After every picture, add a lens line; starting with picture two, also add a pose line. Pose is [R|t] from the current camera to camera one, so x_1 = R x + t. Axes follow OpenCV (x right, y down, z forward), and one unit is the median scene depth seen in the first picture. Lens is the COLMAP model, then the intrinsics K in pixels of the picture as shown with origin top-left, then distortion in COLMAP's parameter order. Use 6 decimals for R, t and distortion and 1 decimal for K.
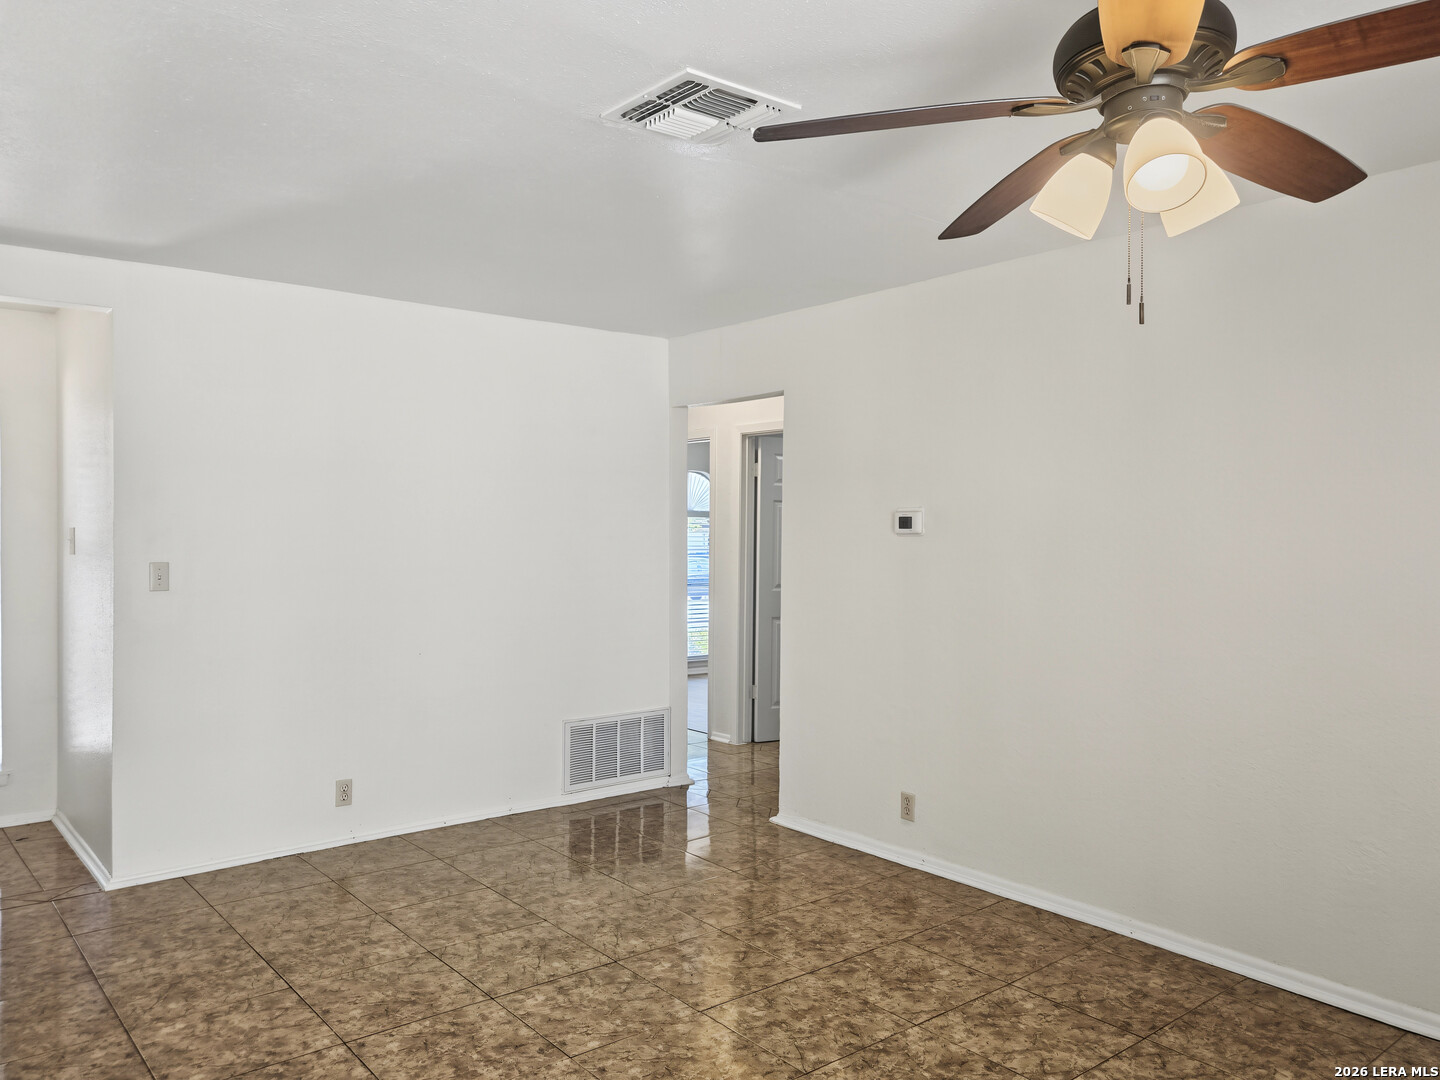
lens RADIAL K [[1080.0, 0, 683.7], [0, 1080.0, 538.5], [0, 0, 1]] dist [0.088334, -0.085822]
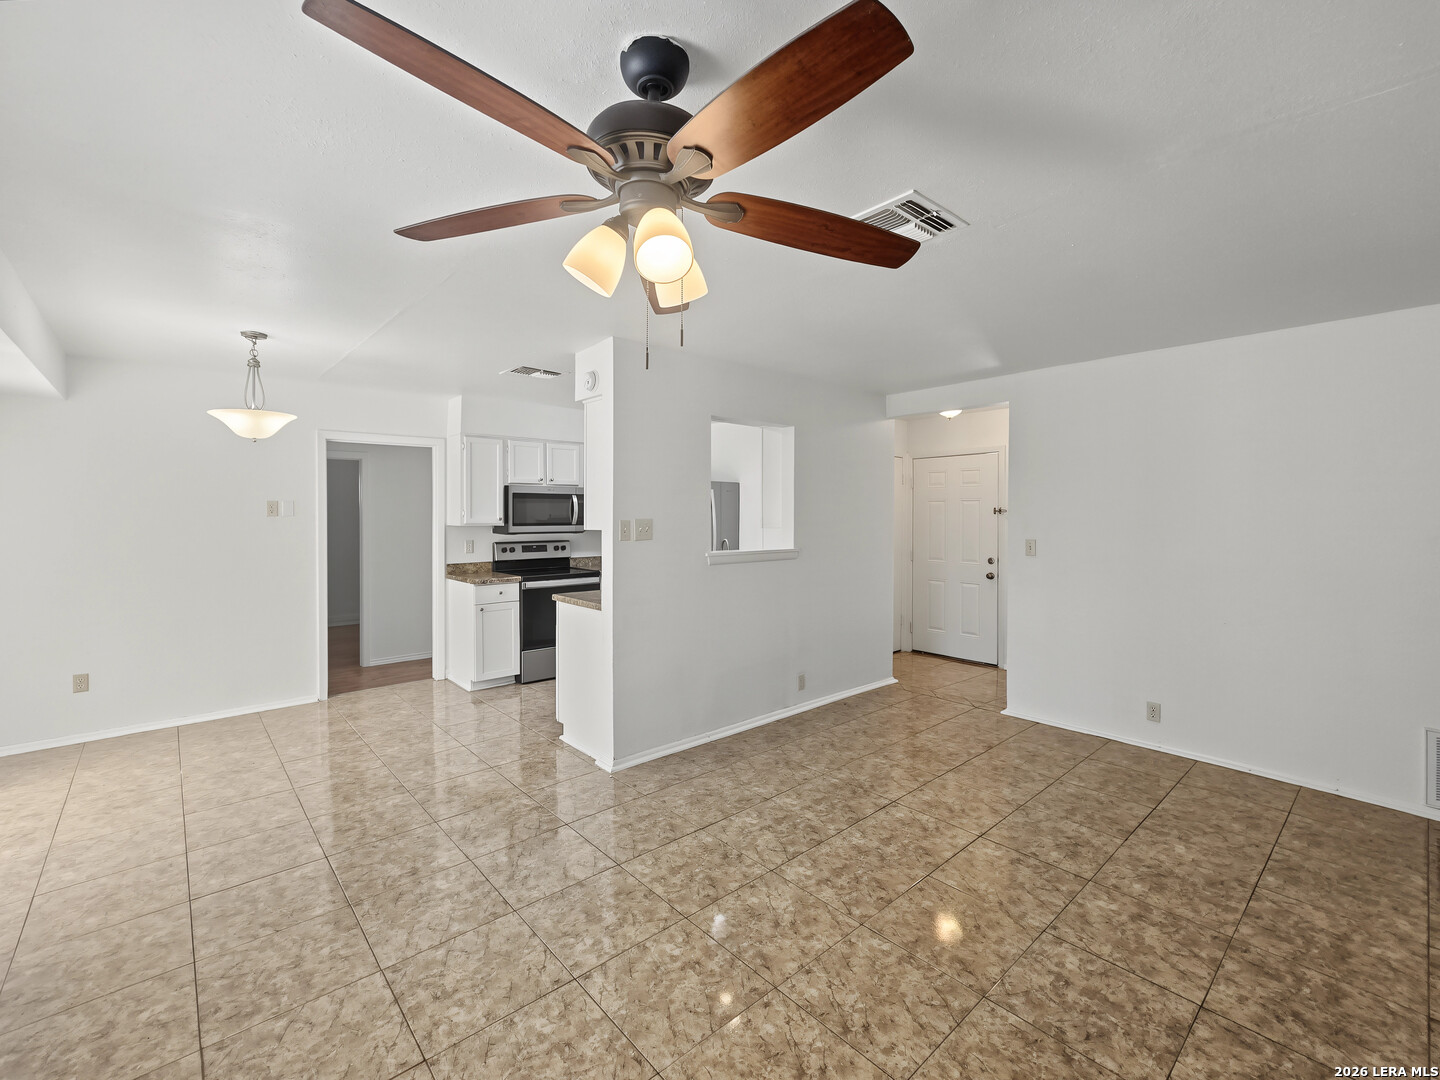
lens RADIAL K [[618.0, 0, 726.4], [0, 618.0, 527.8], [0, 0, 1]] dist [-0.003192, 0.003982]
pose [[0.068924, 0.019287, -0.997435, 0.588685], [-0.012248, 0.999754, 0.018485, -0.014330], [0.997547, 0.010943, 0.069144, 0.541249]]
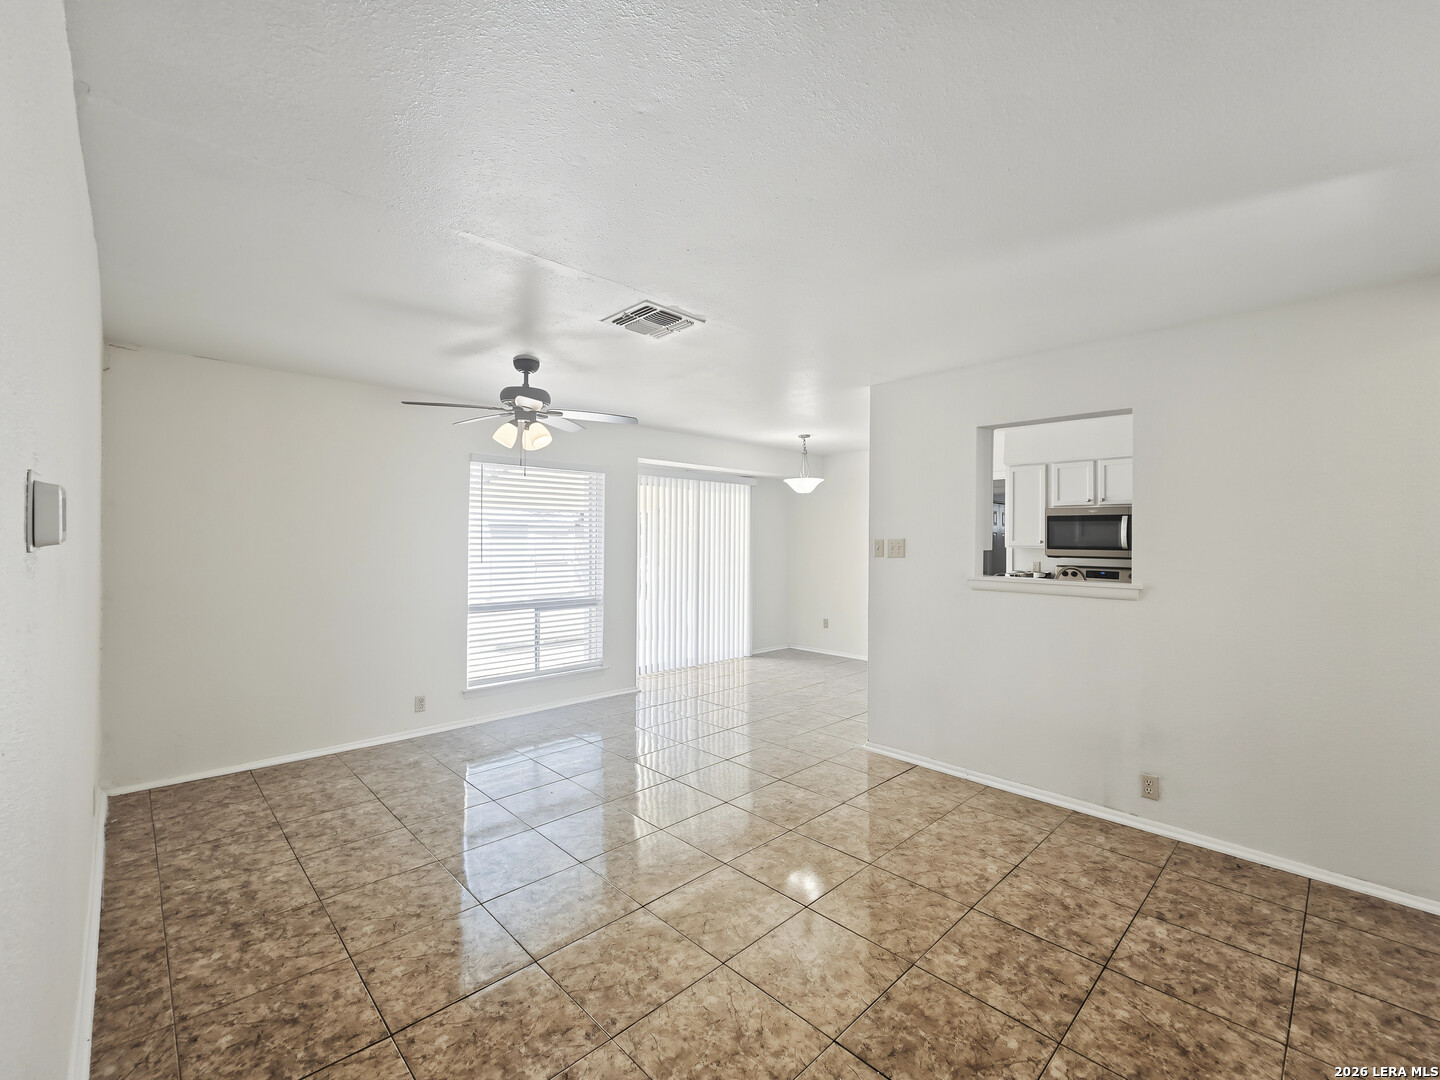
lens RADIAL K [[618.0, 0, 726.4], [0, 618.0, 527.8], [0, 0, 1]] dist [-0.003192, 0.003982]
pose [[-0.992360, -0.015371, -0.122418, 0.011892], [-0.014823, 0.999876, -0.005391, -0.015512], [0.122486, -0.003535, -0.992464, 1.566883]]
